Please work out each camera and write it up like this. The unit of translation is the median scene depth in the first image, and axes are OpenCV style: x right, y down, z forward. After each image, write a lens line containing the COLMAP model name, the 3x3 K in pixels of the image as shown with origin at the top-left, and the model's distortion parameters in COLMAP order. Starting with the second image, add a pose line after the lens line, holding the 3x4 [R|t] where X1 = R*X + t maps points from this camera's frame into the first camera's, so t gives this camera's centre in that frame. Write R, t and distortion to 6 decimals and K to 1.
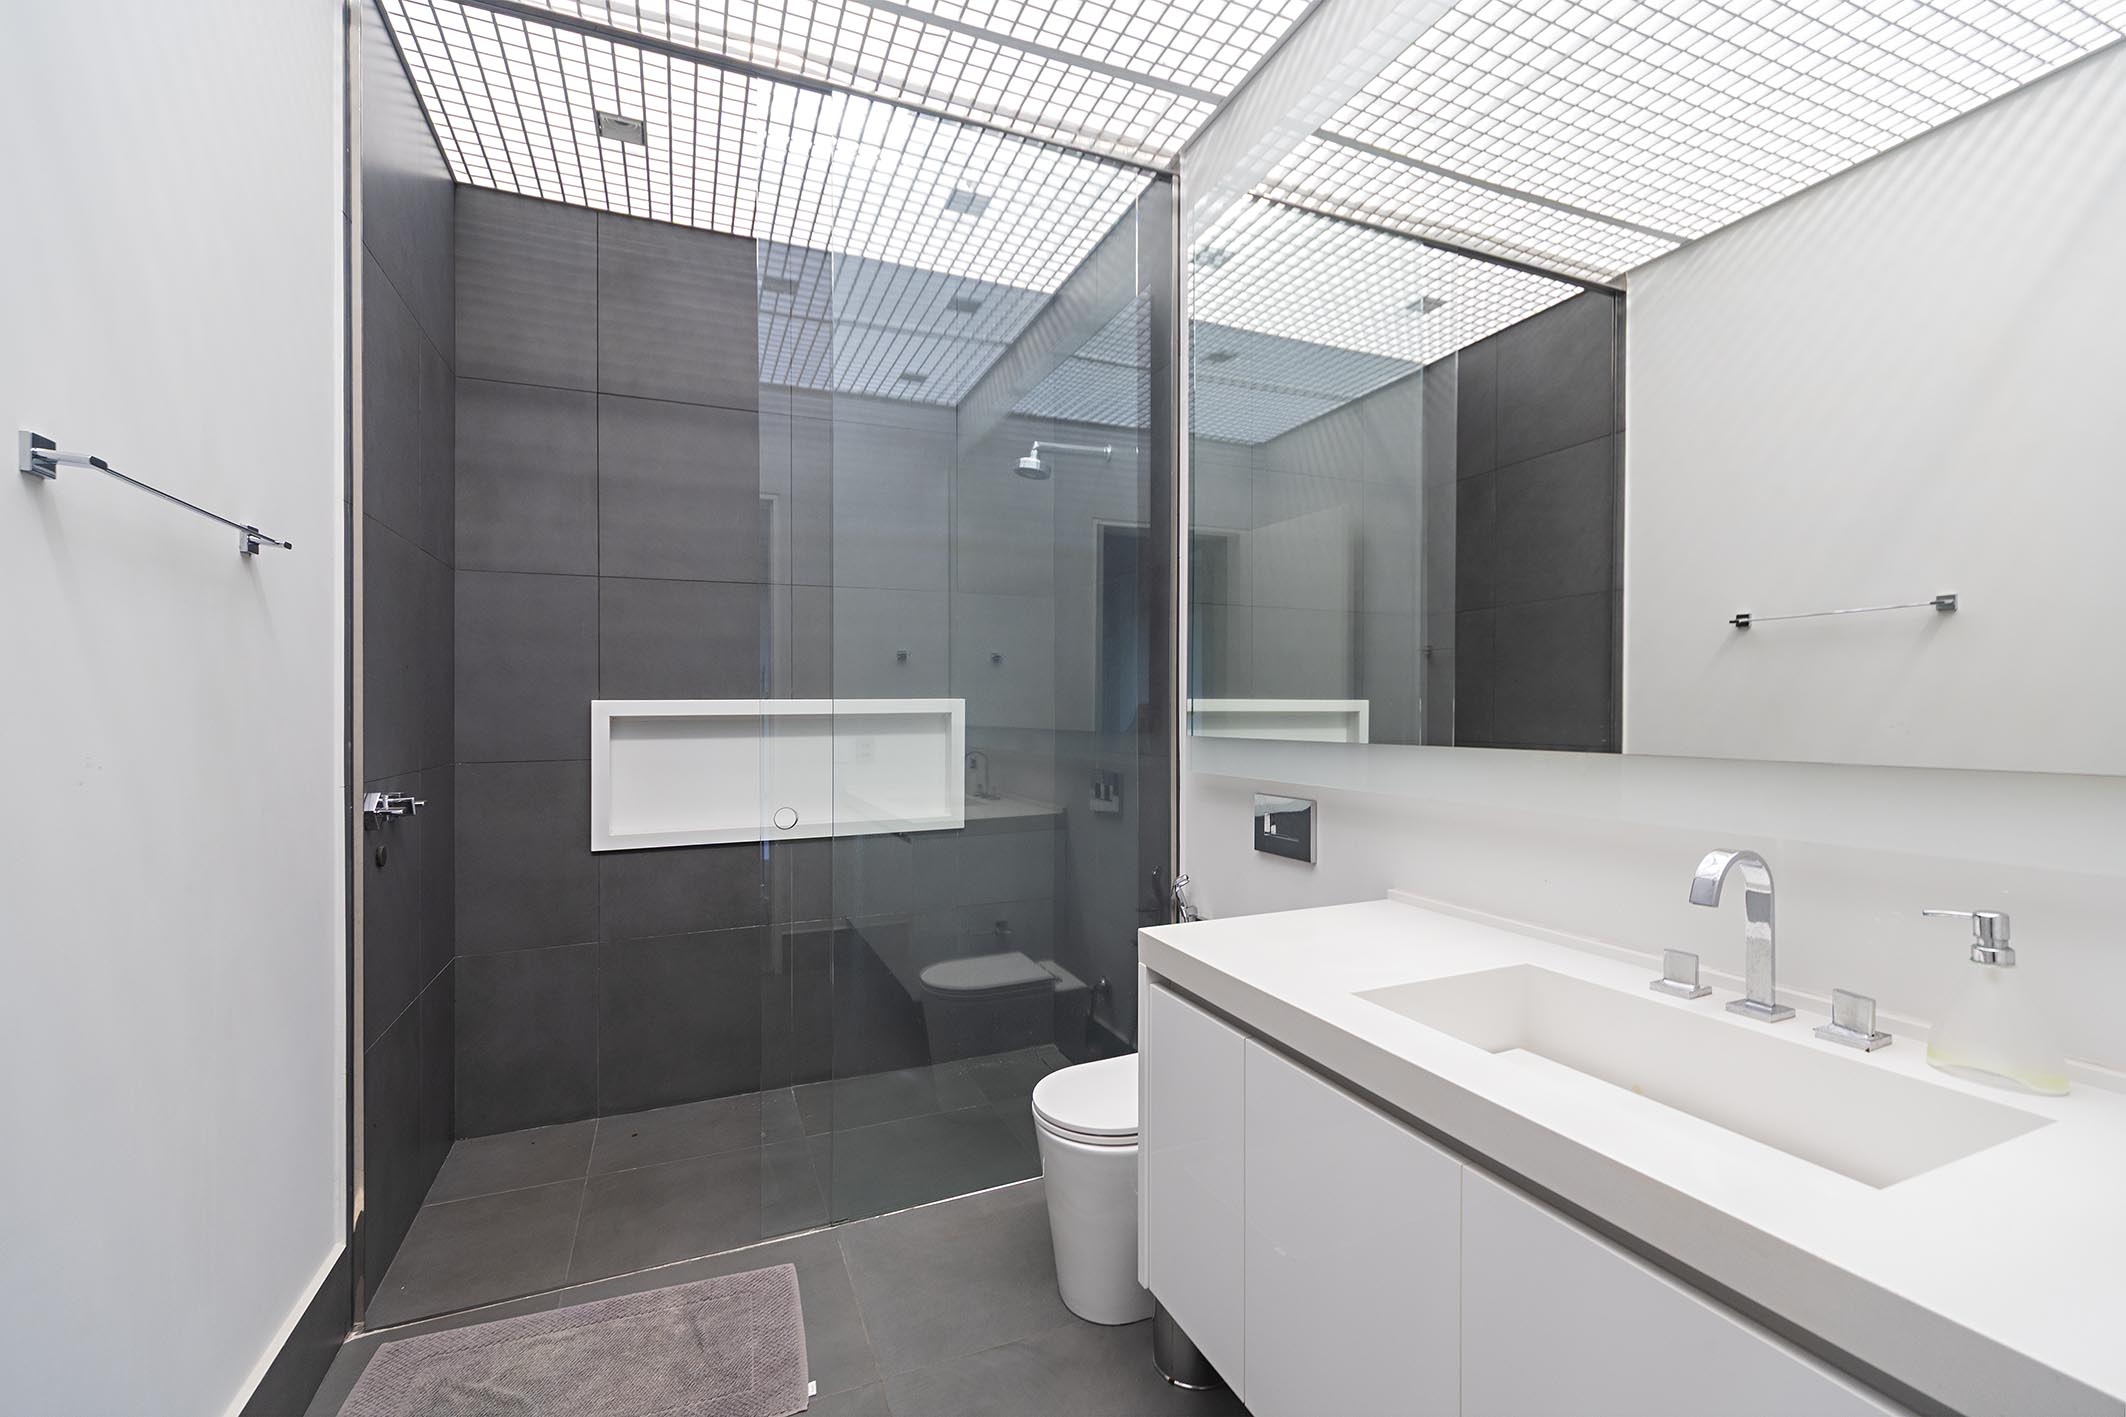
lens RADIAL K [[880.8, 0, 1063.0], [0, 880.8, 708.5], [0, 0, 1]] dist [-0.023761, -0.000045]
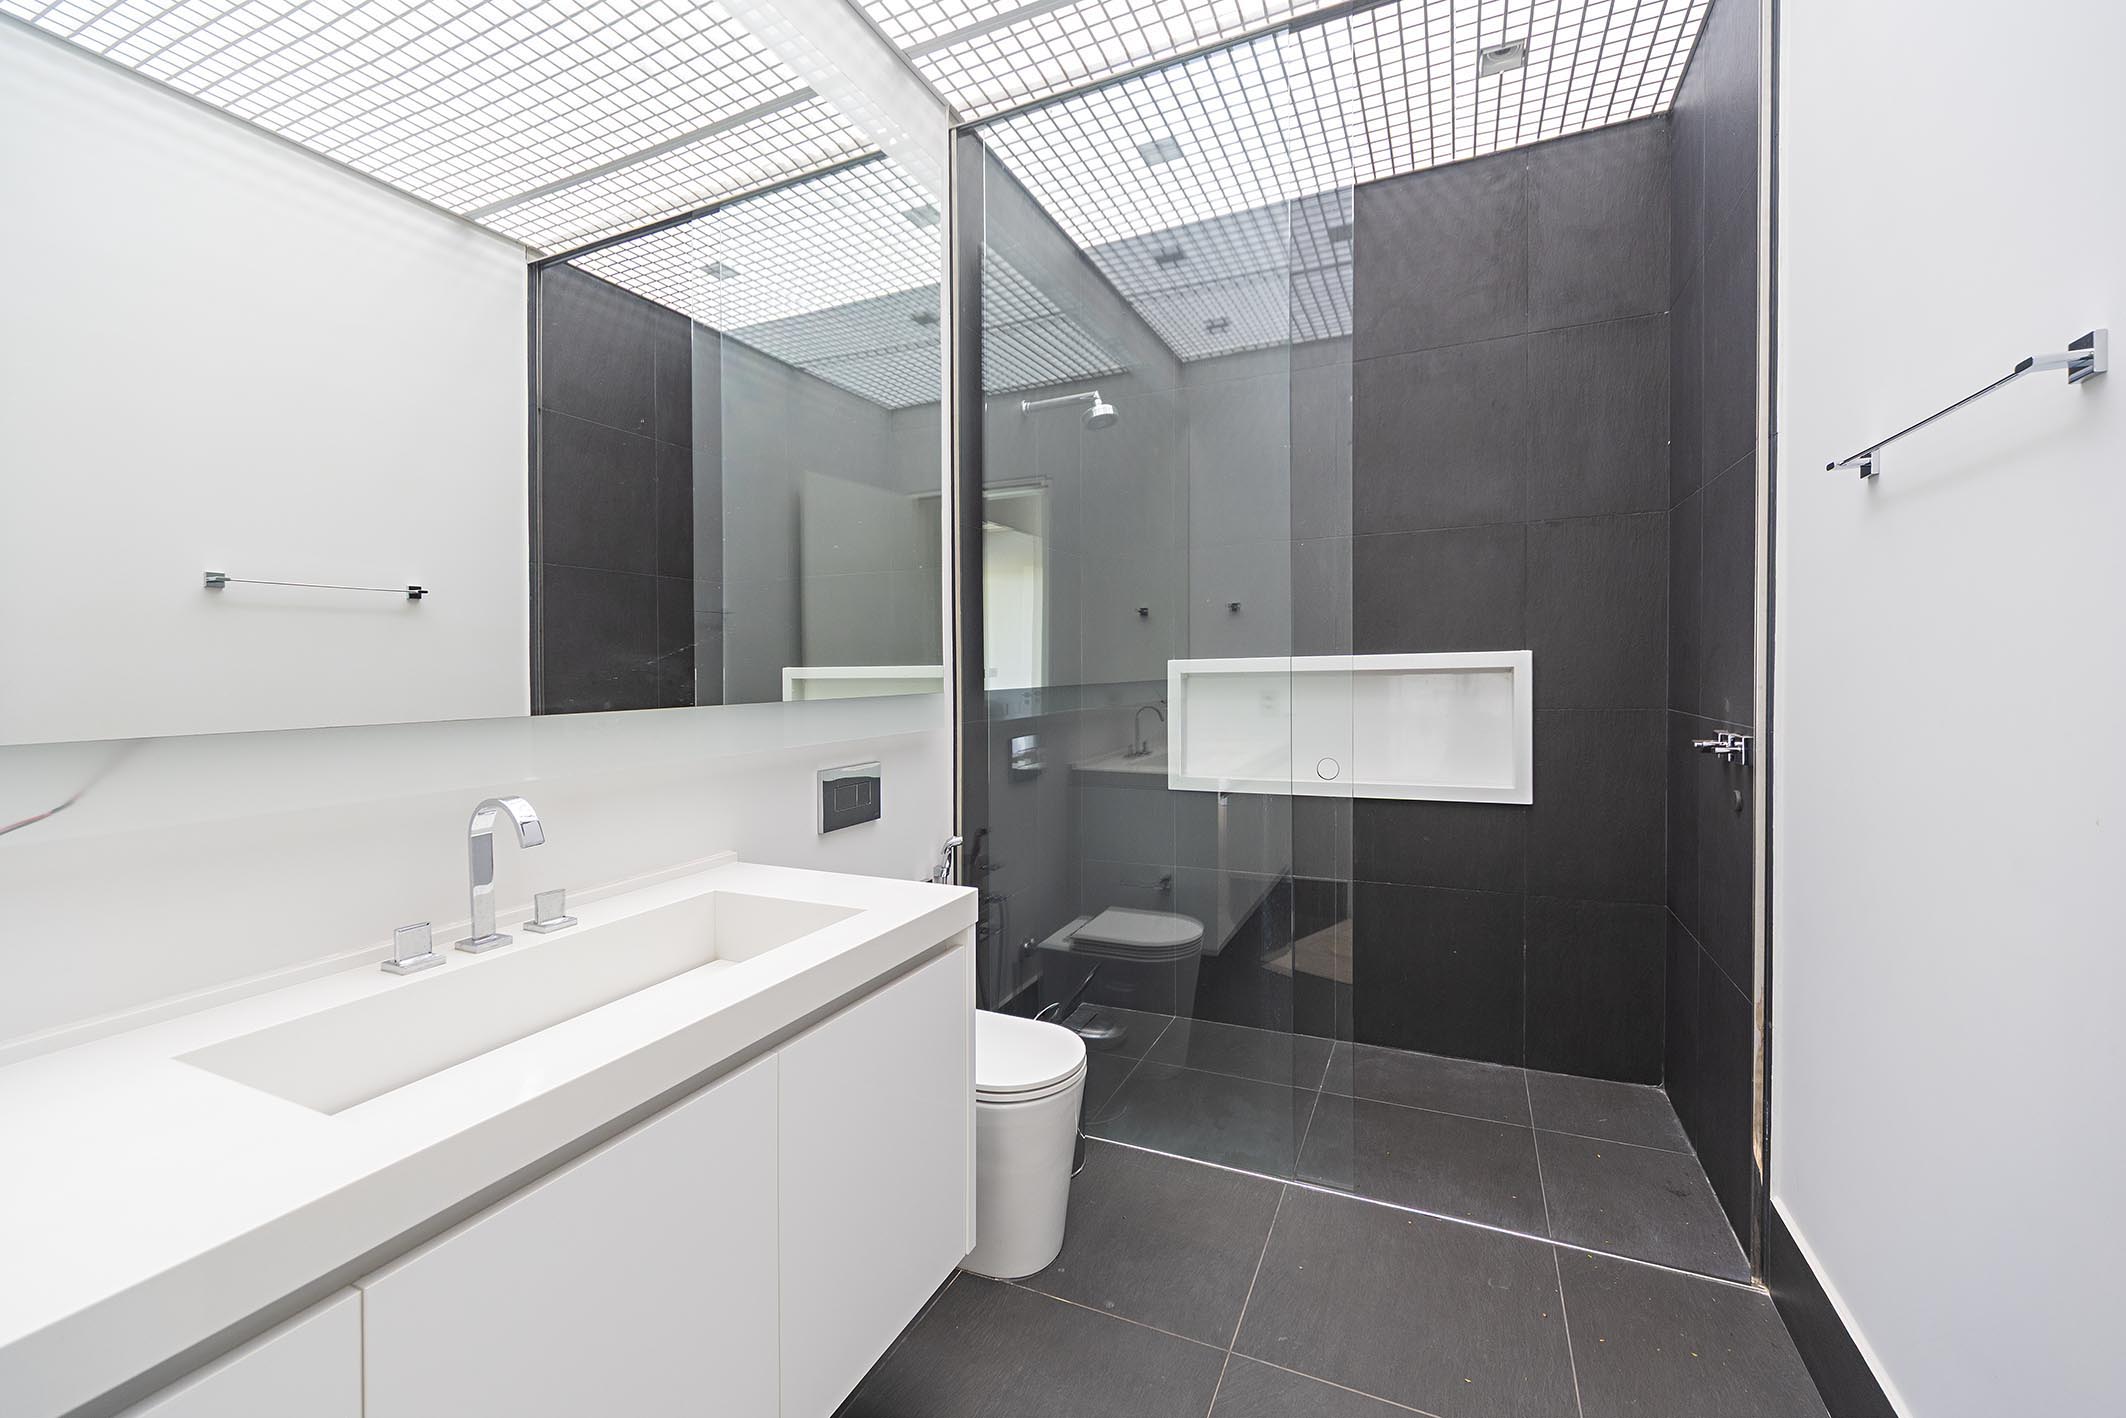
lens RADIAL K [[890.2, 0, 1059.6], [0, 890.2, 679.9], [0, 0, 1]] dist [-0.001057, -0.000009]
pose [[0.676837, 0.001043, -0.736133, 0.230372], [0.013782, 0.999806, 0.014088, -0.000856], [0.736004, -0.019680, 0.676691, 0.096928]]
